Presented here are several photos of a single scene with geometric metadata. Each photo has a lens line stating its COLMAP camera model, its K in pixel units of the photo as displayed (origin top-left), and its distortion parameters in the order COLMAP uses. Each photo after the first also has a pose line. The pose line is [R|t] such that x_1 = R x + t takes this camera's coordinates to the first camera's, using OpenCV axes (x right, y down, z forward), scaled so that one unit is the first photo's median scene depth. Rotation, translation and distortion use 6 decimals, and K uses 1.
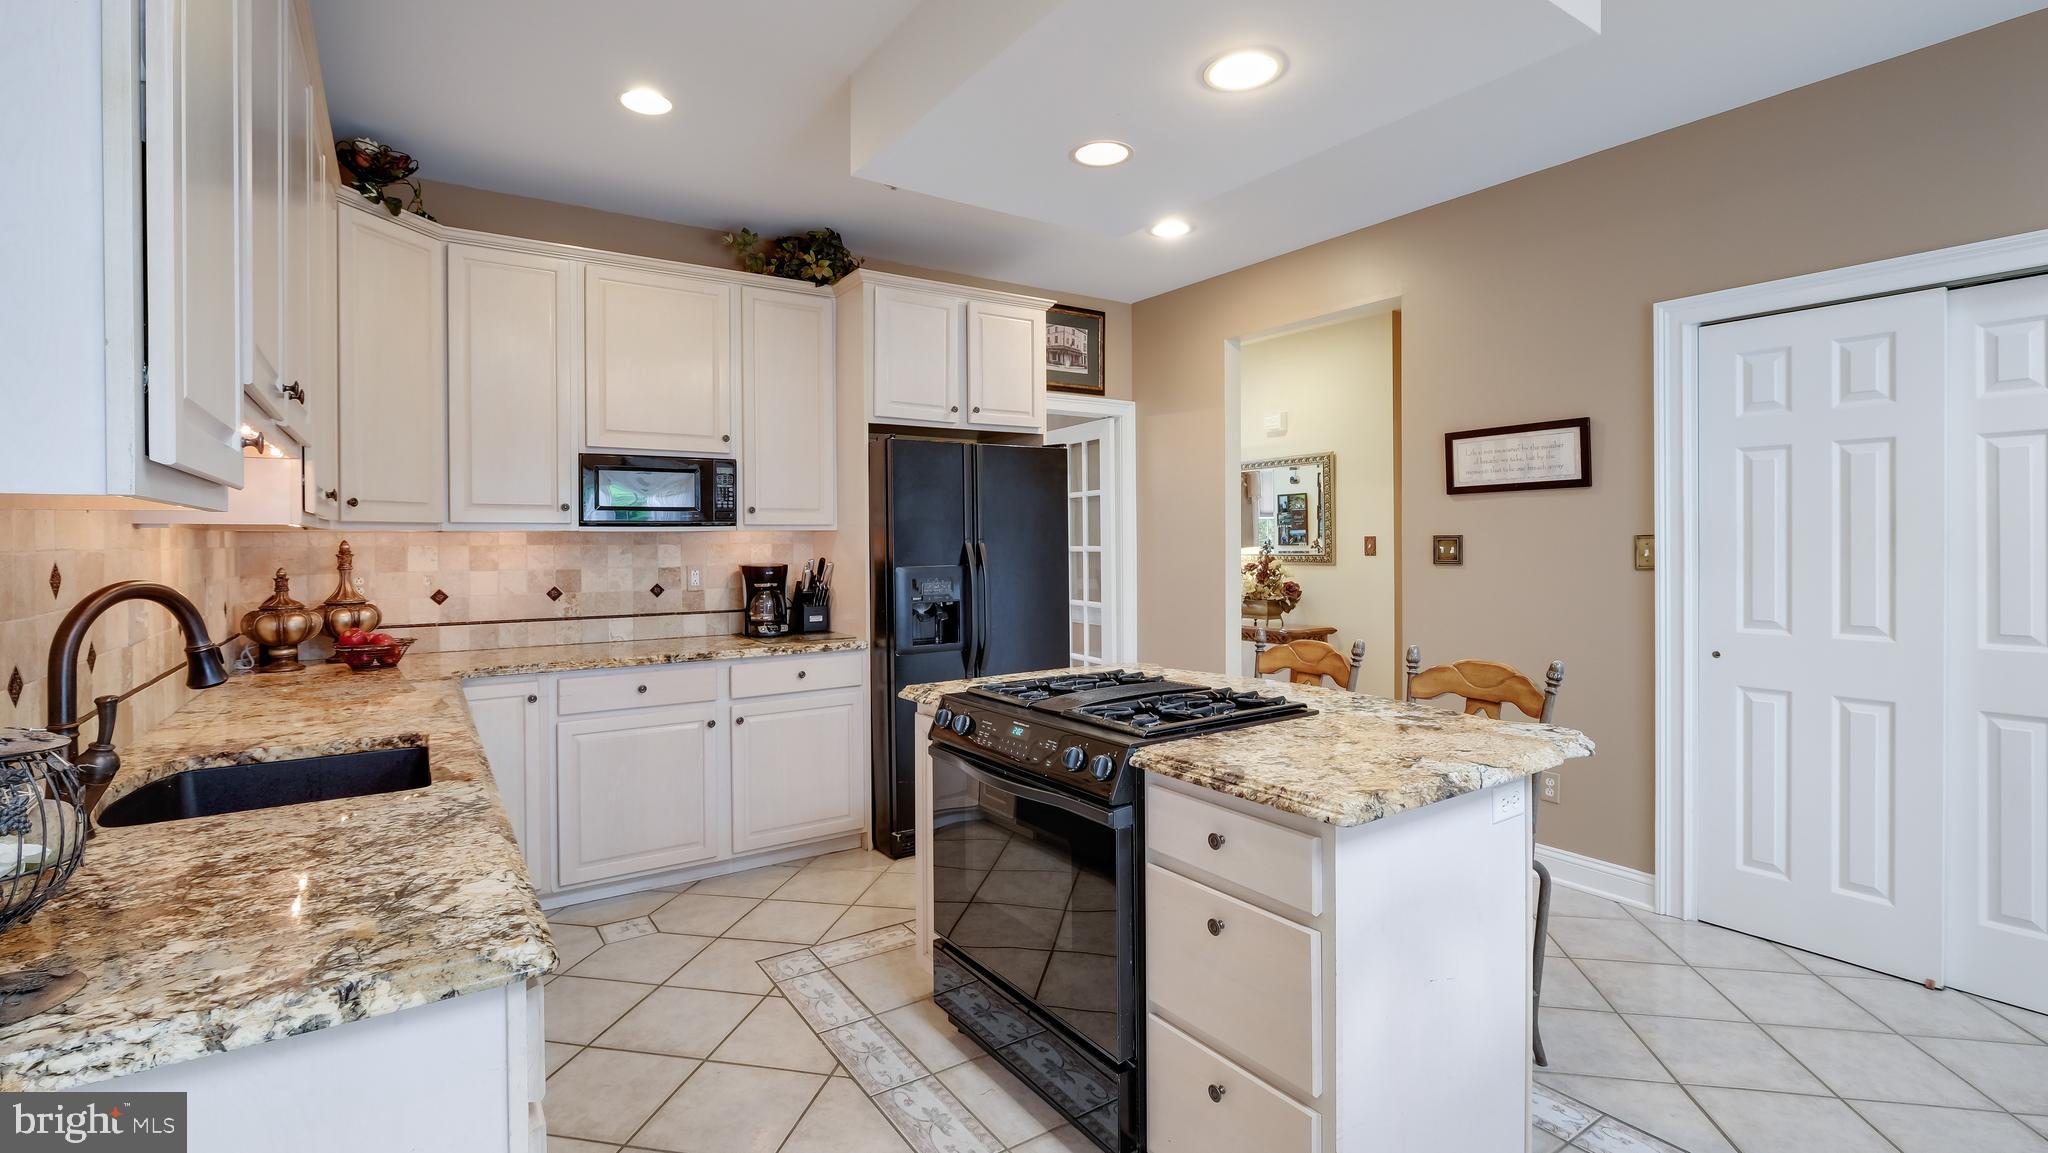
lens RADIAL K [[947.1, 0, 1020.4], [0, 947.1, 550.3], [0, 0, 1]] dist [-0.002491, -0.019733]
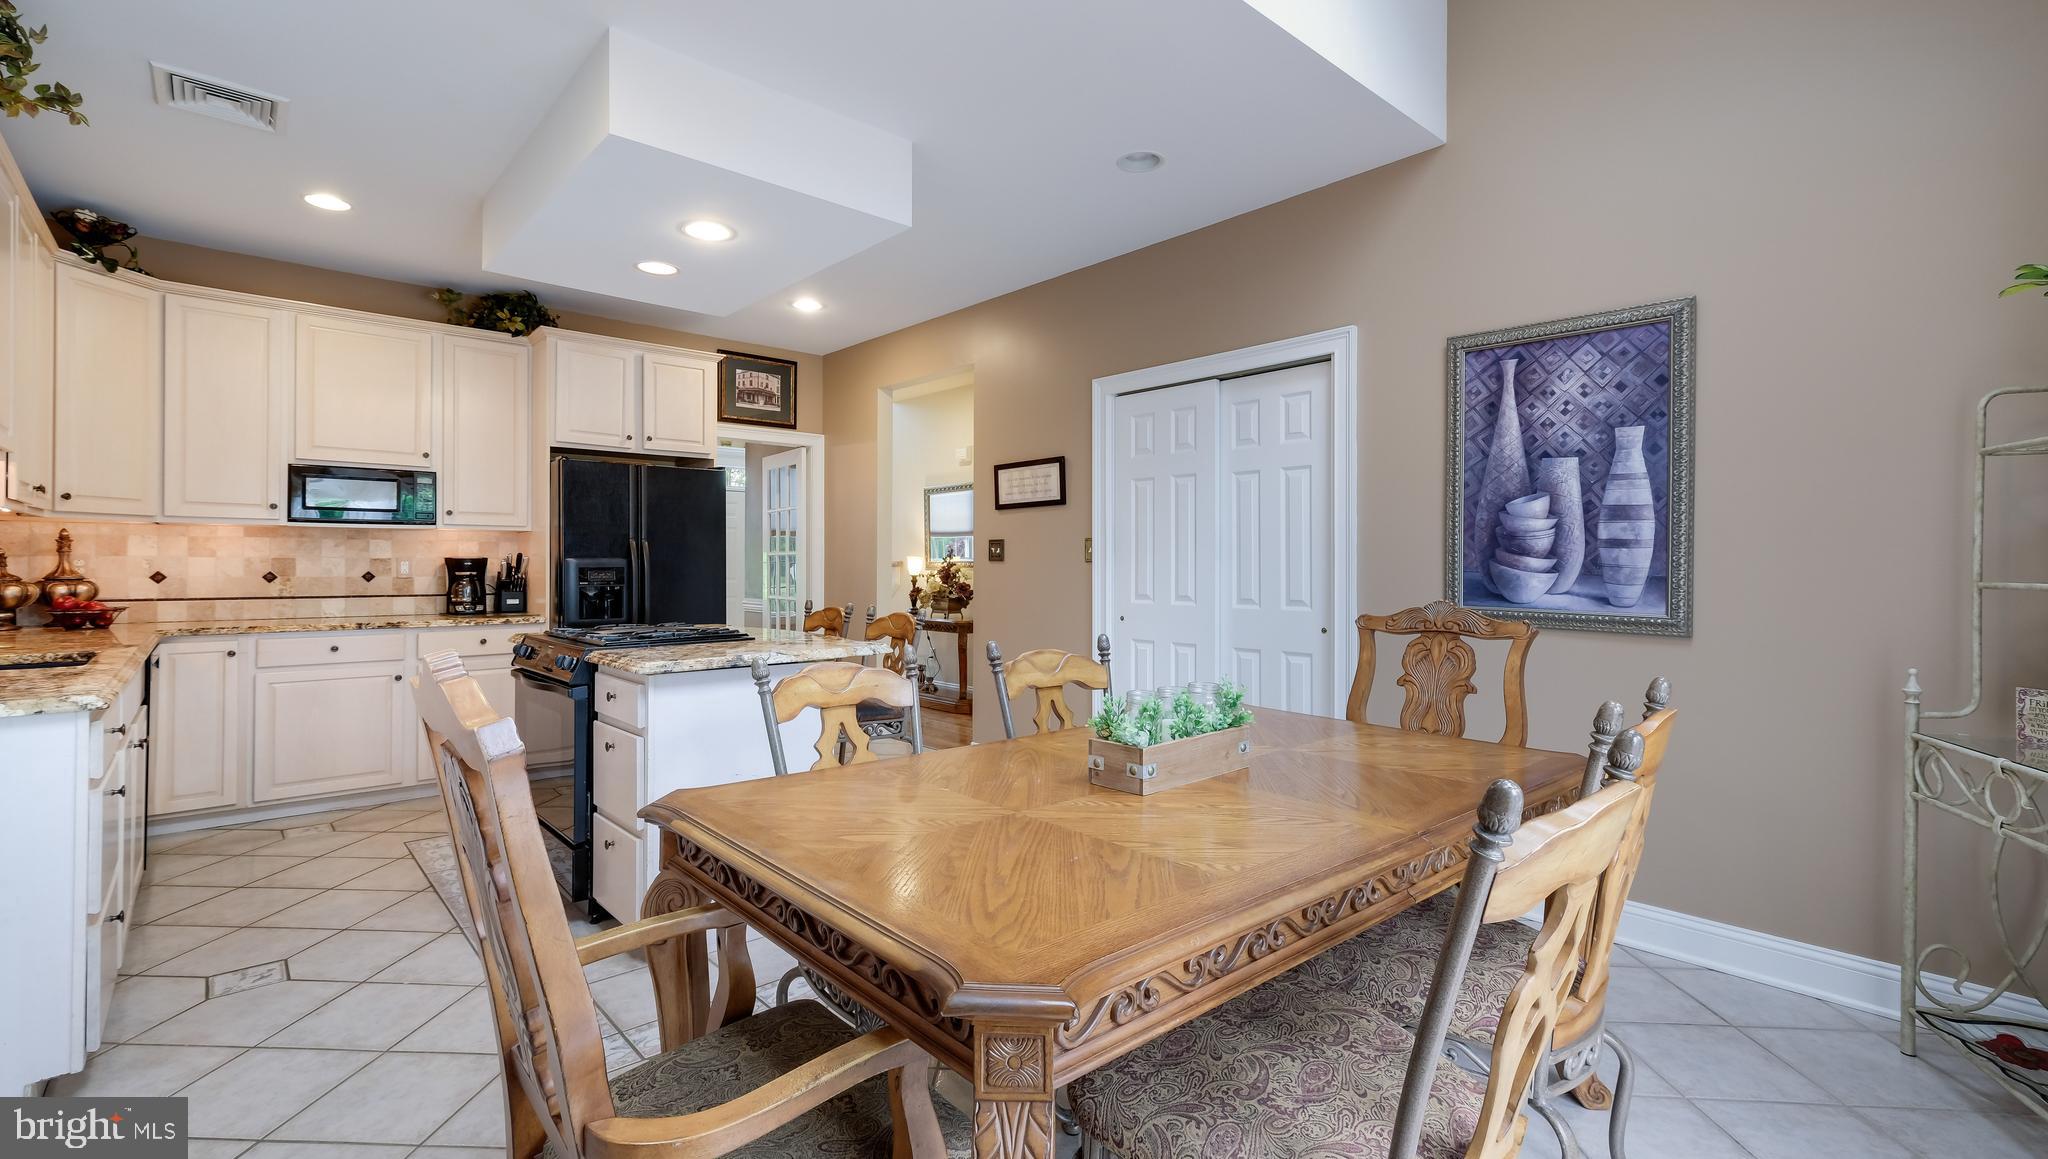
lens RADIAL K [[916.2, 0, 1023.1], [0, 916.2, 559.6], [0, 0, 1]] dist [0.003650, 0.000439]
pose [[0.989152, 0.009831, 0.146567, 0.309727], [-0.007667, 0.999853, -0.015326, 0.034693], [-0.146696, 0.014036, 0.989082, -0.335742]]
